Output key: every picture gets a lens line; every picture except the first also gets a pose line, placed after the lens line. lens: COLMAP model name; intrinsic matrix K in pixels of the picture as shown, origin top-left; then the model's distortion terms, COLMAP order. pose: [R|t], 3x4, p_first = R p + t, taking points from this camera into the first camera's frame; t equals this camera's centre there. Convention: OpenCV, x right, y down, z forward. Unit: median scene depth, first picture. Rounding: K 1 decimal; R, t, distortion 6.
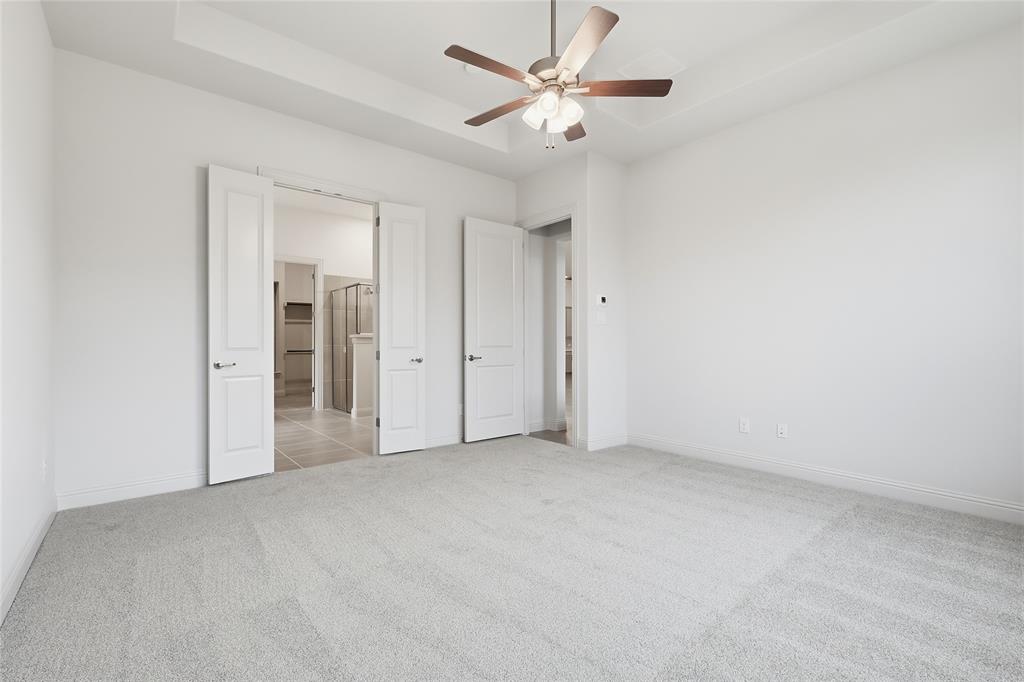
lens RADIAL K [[450.4, 0, 512.6], [0, 450.4, 342.0], [0, 0, 1]] dist [0.004859, -0.000273]
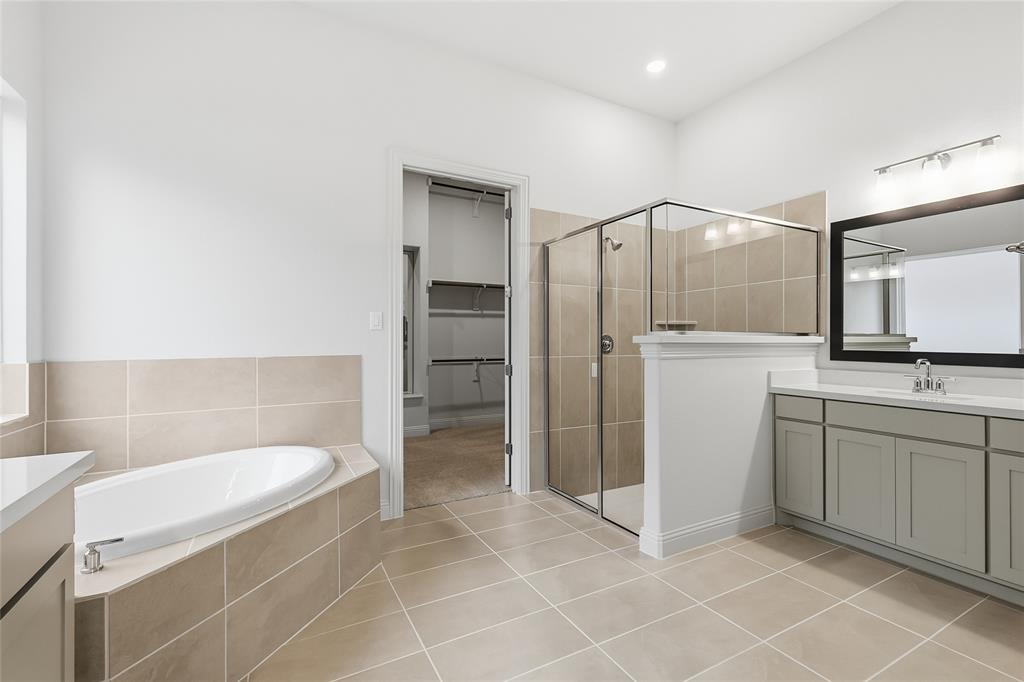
lens RADIAL K [[450.4, 0, 510.8], [0, 450.4, 340.2], [0, 0, 1]] dist [0.004859, -0.000273]
pose [[0.979659, 0.001376, -0.200665, -0.341295], [-0.000652, 0.999993, 0.003675, -0.011863], [0.200669, -0.003470, 0.979653, 0.525951]]
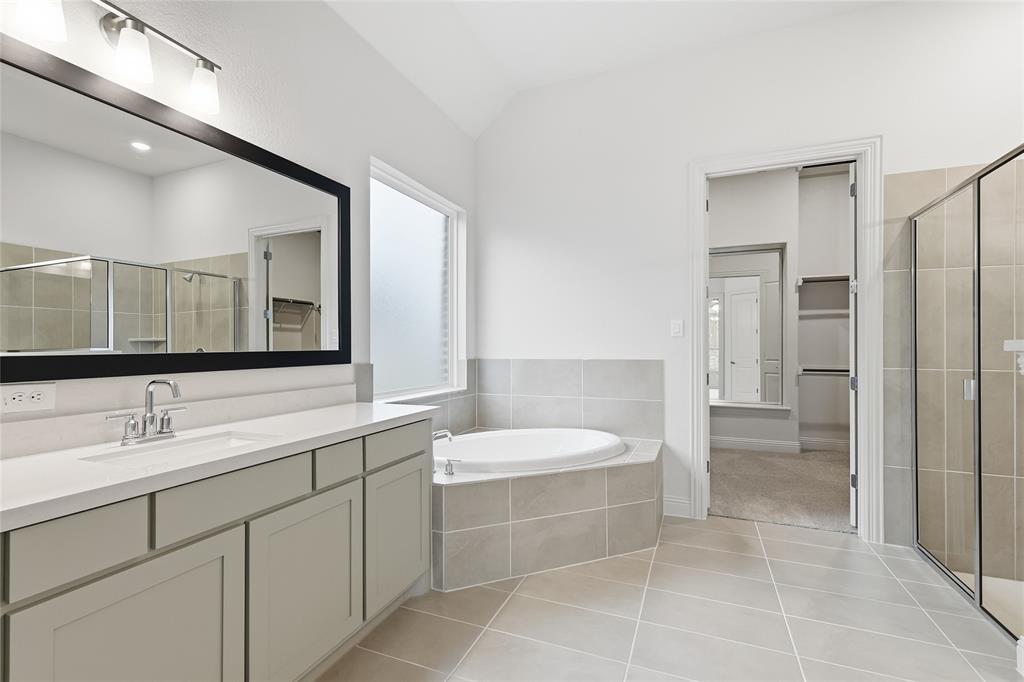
lens RADIAL K [[450.4, 0, 518.7], [0, 450.4, 343.6], [0, 0, 1]] dist [0.004859, -0.000273]
pose [[0.475683, -0.002980, -0.879612, -0.235184], [0.001903, 0.999995, -0.002358, -0.011917], [0.879615, -0.000552, 0.475687, 0.557874]]
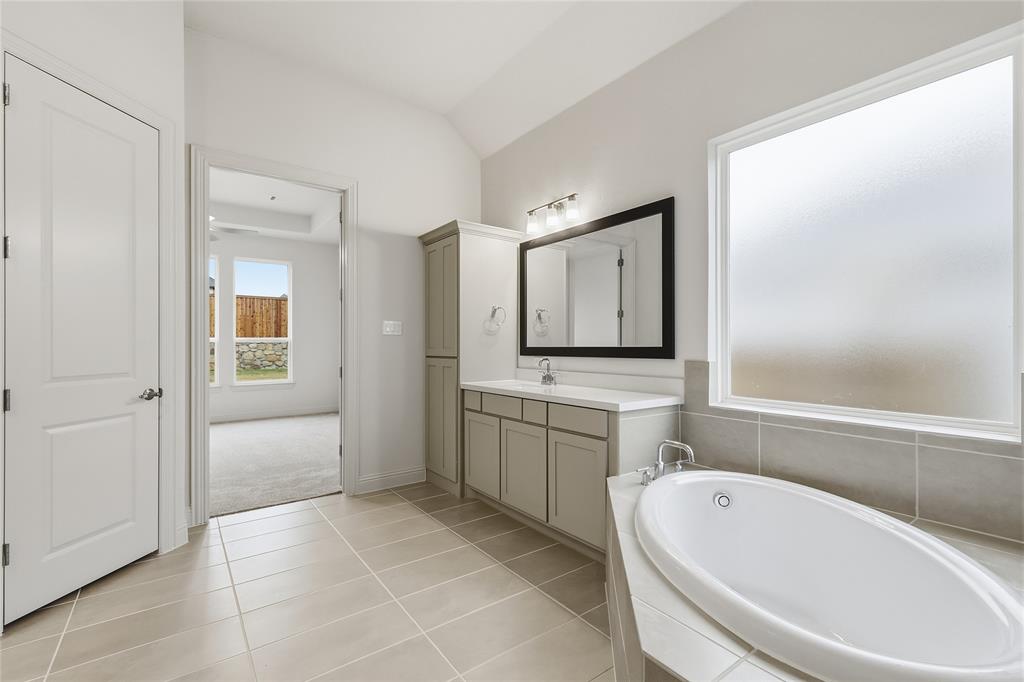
lens RADIAL K [[450.4, 0, 511.7], [0, 450.4, 338.8], [0, 0, 1]] dist [0.004859, -0.000273]
pose [[-0.997748, 0.011132, 0.066151, -0.475216], [0.010342, 0.999871, -0.012276, -0.011524], [-0.066279, -0.011564, -0.997734, 0.962814]]
